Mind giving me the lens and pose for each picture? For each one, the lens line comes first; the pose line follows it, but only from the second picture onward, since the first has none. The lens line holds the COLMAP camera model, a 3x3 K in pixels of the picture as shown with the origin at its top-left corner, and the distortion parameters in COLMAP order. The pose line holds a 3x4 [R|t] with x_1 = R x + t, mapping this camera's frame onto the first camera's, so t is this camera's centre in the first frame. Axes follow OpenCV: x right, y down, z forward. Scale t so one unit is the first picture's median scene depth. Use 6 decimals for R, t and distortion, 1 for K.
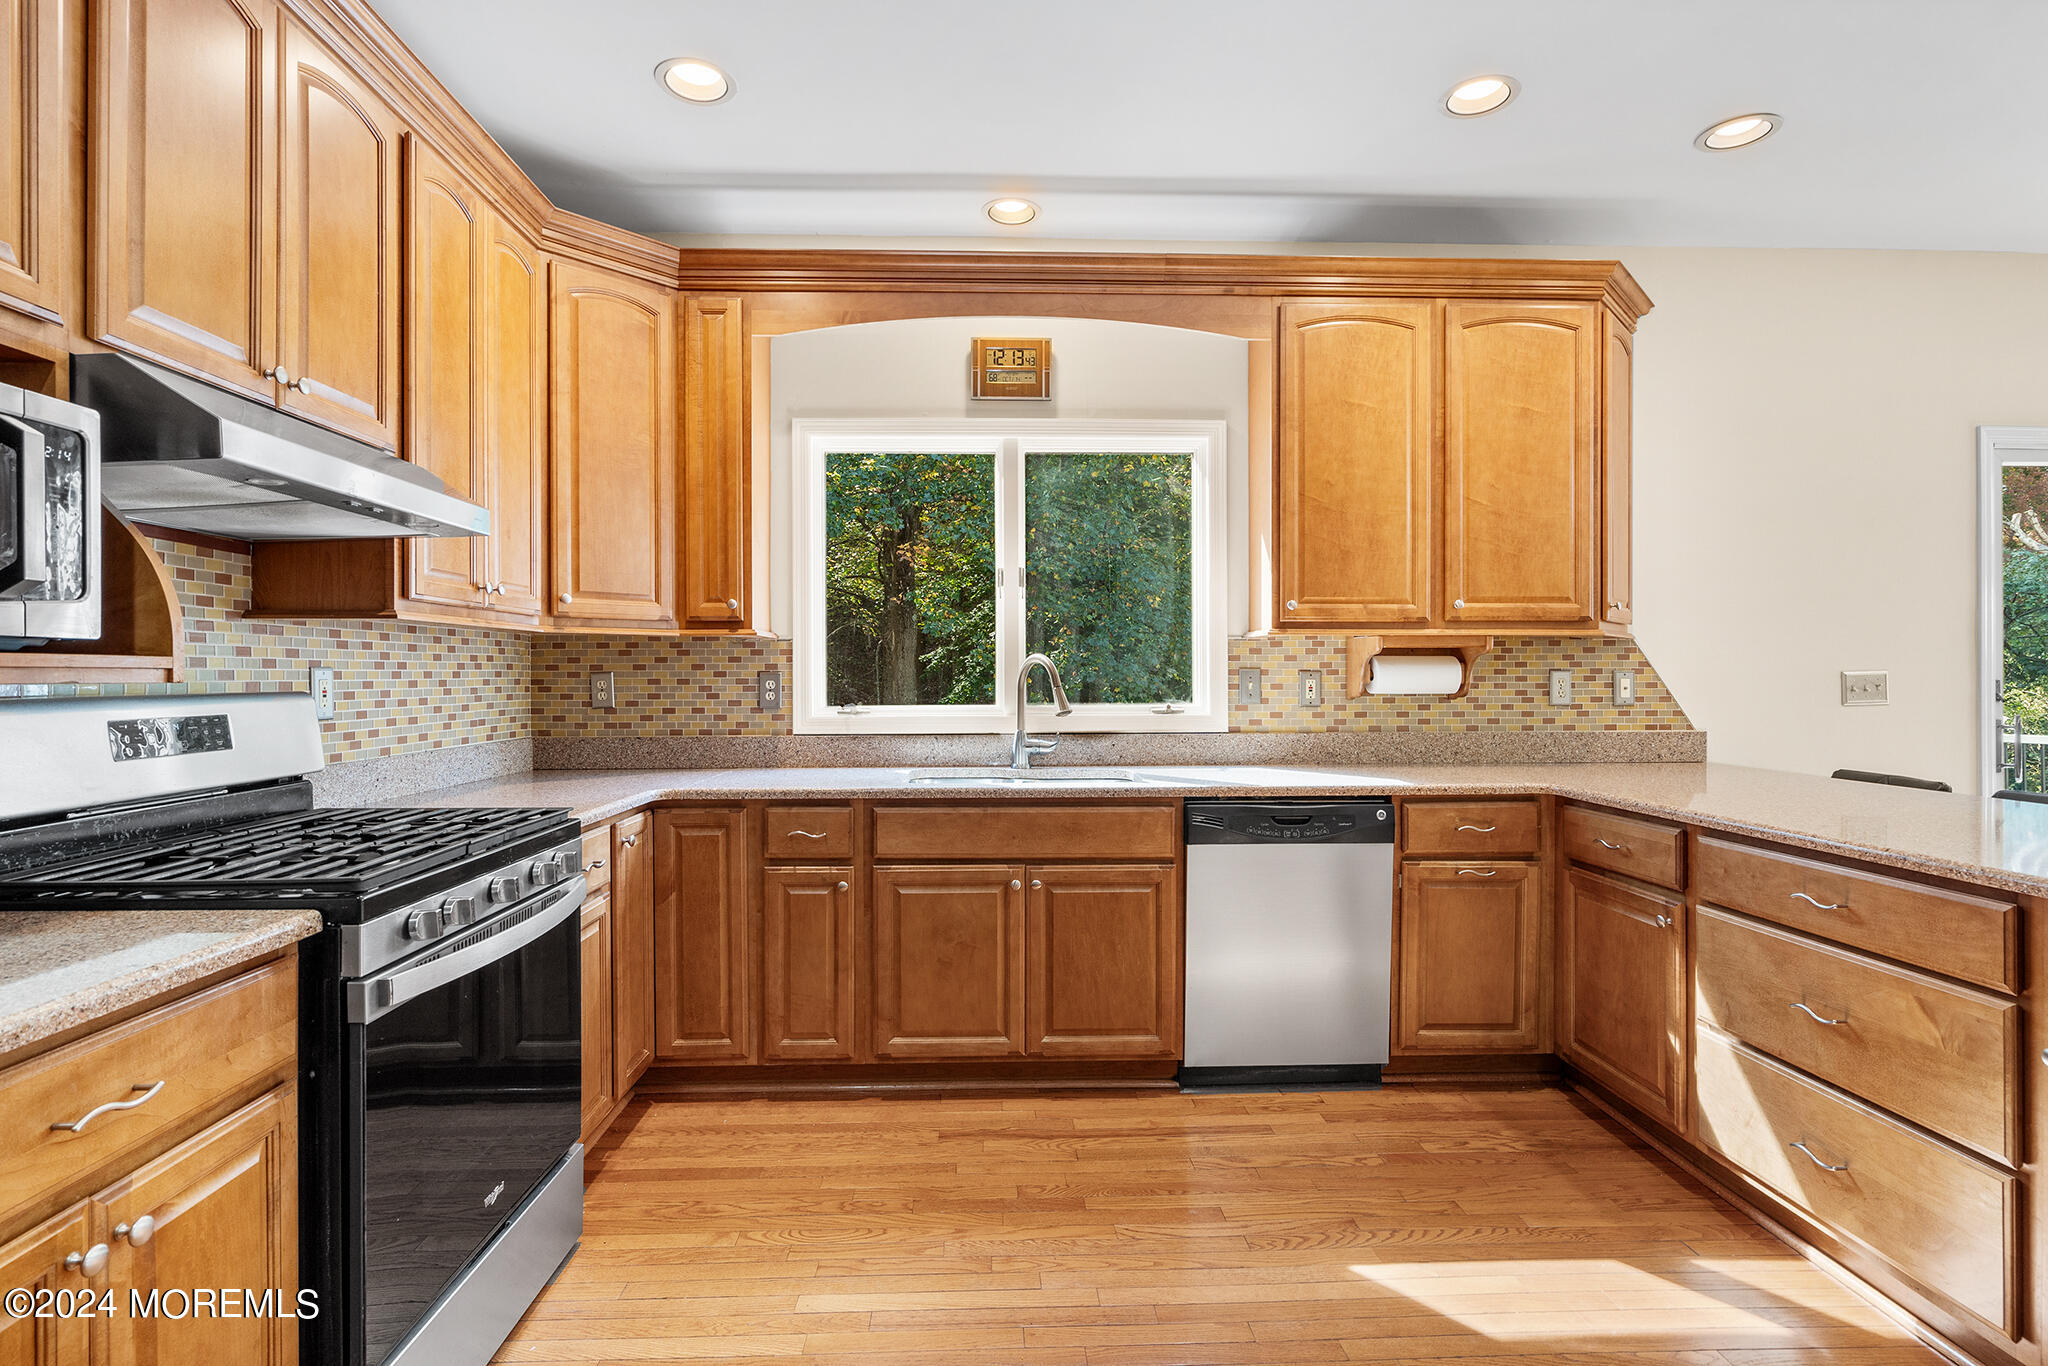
lens RADIAL K [[991.9, 0, 1027.0], [0, 991.9, 682.7], [0, 0, 1]] dist [-0.002455, 0.002347]
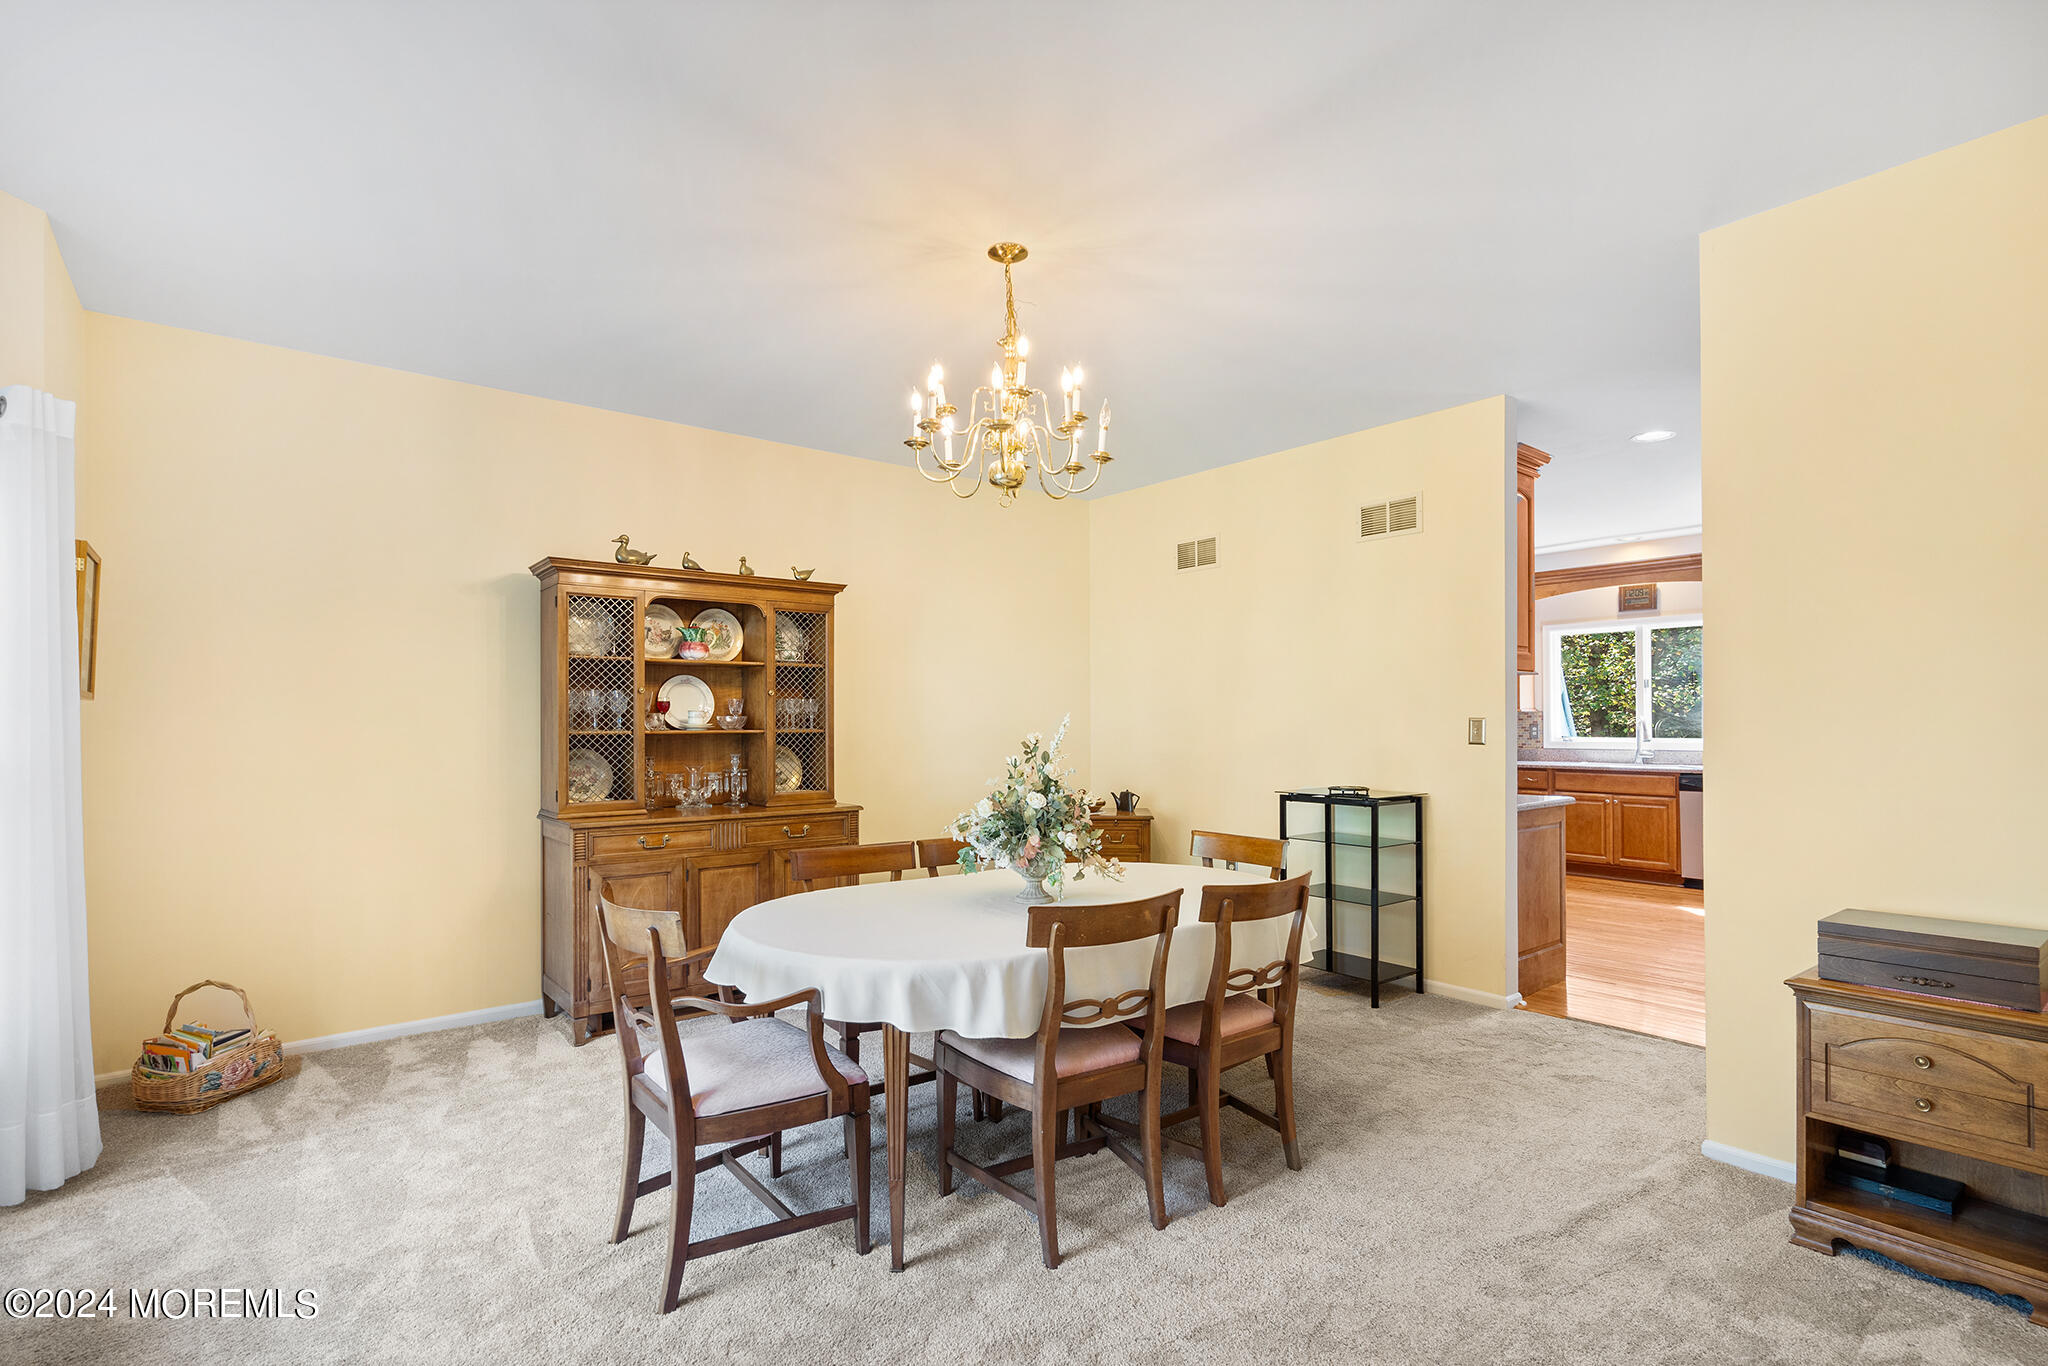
lens RADIAL K [[991.9, 0, 1018.9], [0, 991.9, 698.2], [0, 0, 1]] dist [-0.002455, 0.002347]
pose [[0.598254, -0.018253, -0.801098, 1.114620], [-0.006758, 0.999590, -0.027822, 0.003247], [0.801278, 0.022058, 0.597886, -1.797943]]
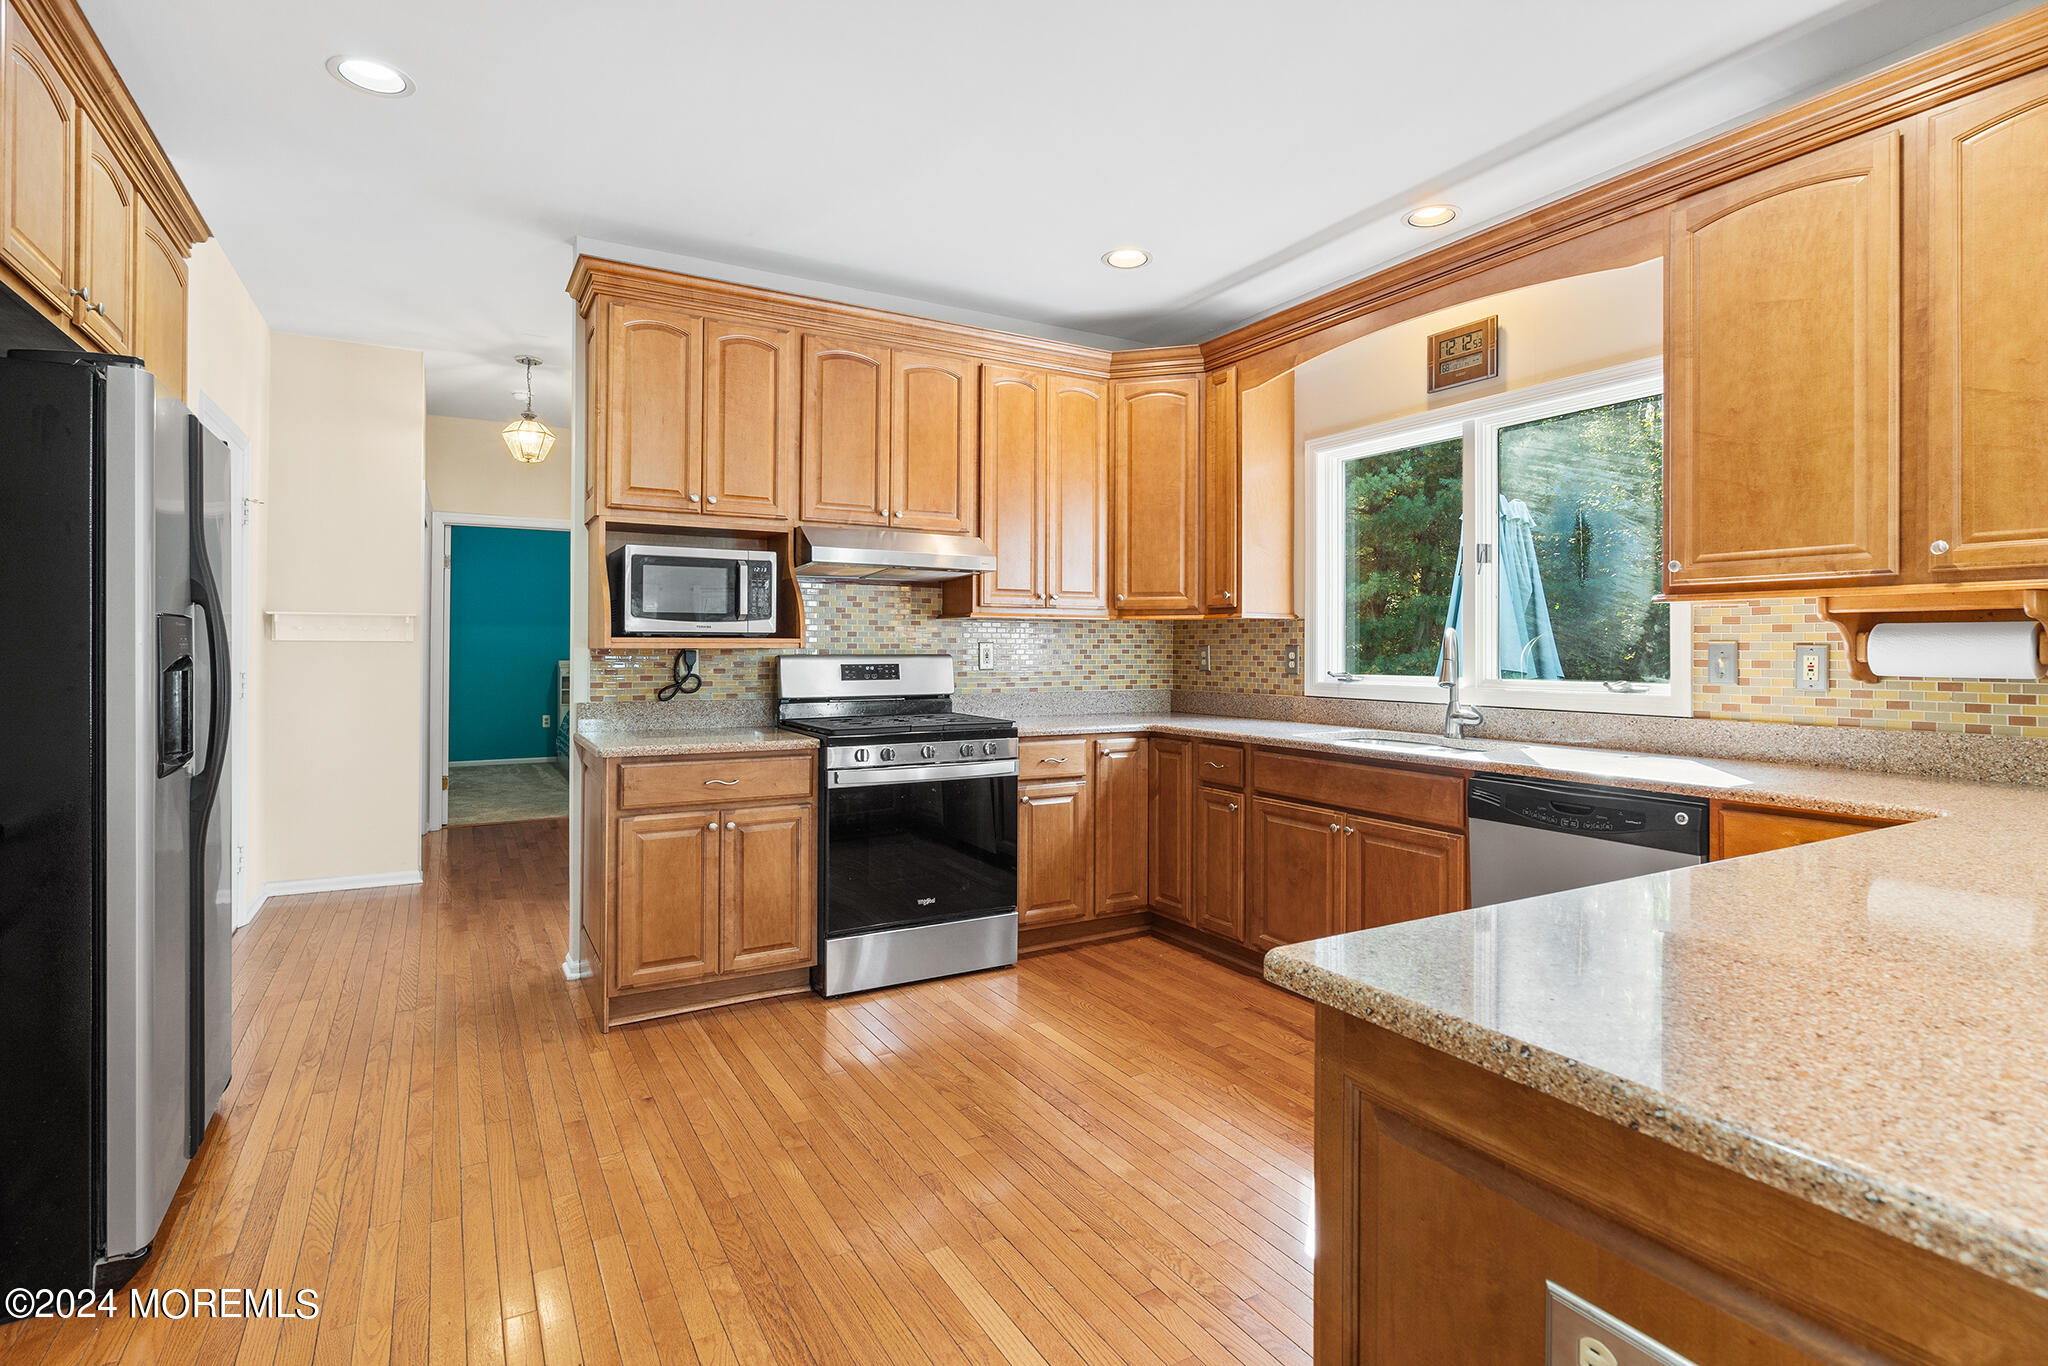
lens RADIAL K [[991.9, 0, 1016.0], [0, 991.9, 648.3], [0, 0, 1]] dist [-0.002455, 0.002347]
pose [[0.469253, 0.003089, -0.883058, 0.761653], [-0.011784, 0.999927, -0.002765, 0.000478], [0.882985, 0.011703, 0.469255, 0.112926]]
